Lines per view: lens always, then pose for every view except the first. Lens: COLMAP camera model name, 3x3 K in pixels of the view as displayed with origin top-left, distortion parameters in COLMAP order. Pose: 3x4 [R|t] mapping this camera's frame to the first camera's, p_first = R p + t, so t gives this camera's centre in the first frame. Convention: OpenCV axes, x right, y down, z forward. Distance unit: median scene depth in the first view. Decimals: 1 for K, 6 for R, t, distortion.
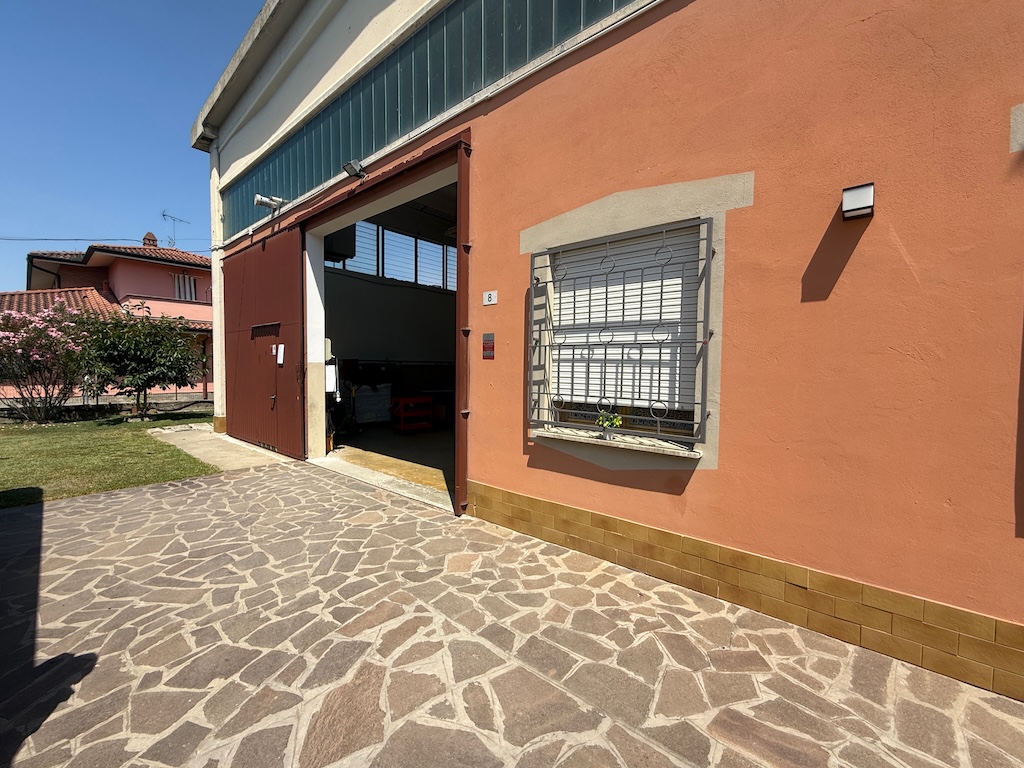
lens RADIAL K [[422.2, 0, 503.7], [0, 422.2, 383.7], [0, 0, 1]] dist [-0.000705, -0.000005]
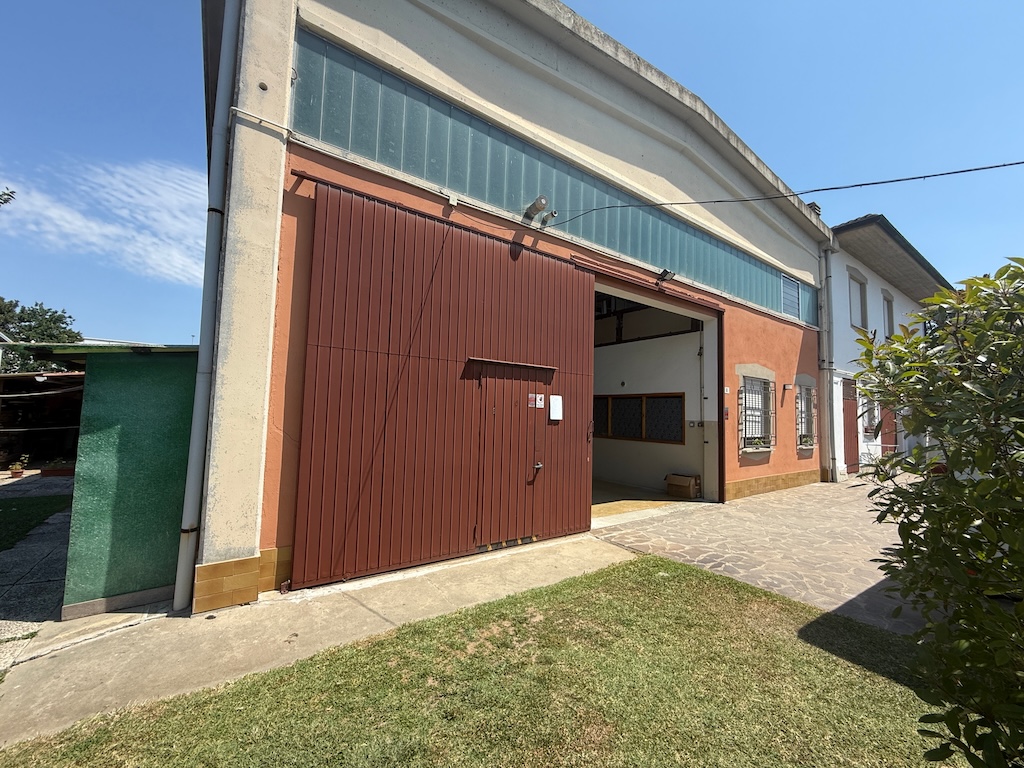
lens RADIAL K [[410.5, 0, 512.0], [0, 410.5, 384.0], [0, 0, 1]] dist [-0.000994, -0.000314]
pose [[0.230729, 0.066341, 0.970754, -1.879469], [0.015385, 0.997300, -0.071812, -0.087807], [-0.972896, 0.031504, 0.229085, 1.308655]]
